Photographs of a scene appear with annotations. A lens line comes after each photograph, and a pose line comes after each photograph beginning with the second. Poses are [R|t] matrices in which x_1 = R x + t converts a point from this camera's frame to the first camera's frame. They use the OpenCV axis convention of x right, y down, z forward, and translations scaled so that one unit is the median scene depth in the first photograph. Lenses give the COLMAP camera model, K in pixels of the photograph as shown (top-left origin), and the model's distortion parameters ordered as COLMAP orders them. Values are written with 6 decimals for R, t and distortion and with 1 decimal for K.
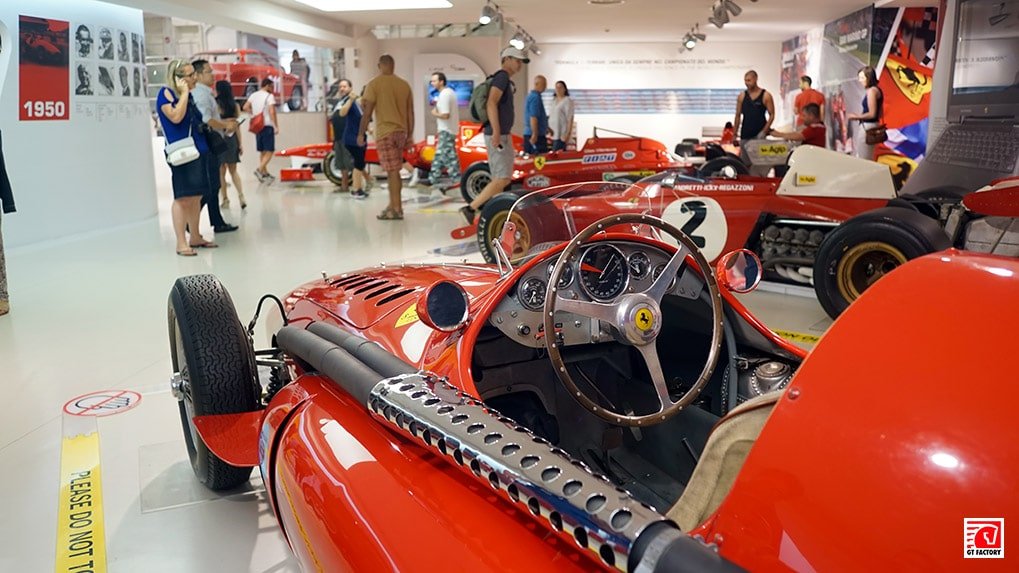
lens RADIAL K [[825.0, 0, 506.1], [0, 825.0, 286.8], [0, 0, 1]] dist [-0.091327, 0.071226]
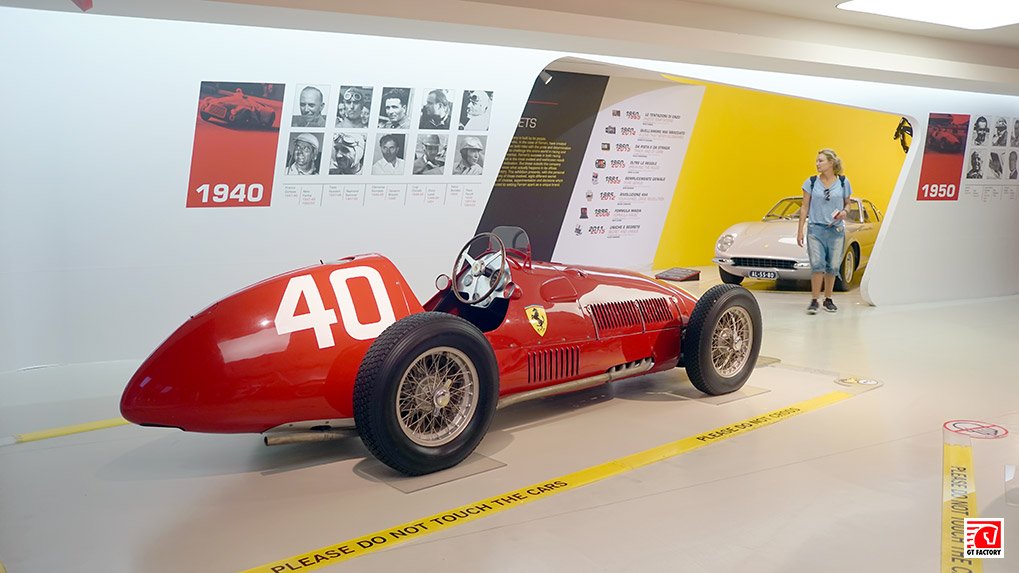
lens RADIAL K [[825.0, 0, 508.3], [0, 825.0, 279.3], [0, 0, 1]] dist [-0.091327, 0.071226]
pose [[0.564493, 0.081326, -0.821422, 0.038870], [-0.166942, 0.985818, -0.017122, 0.025870], [0.808380, 0.146795, 0.570064, -0.134819]]
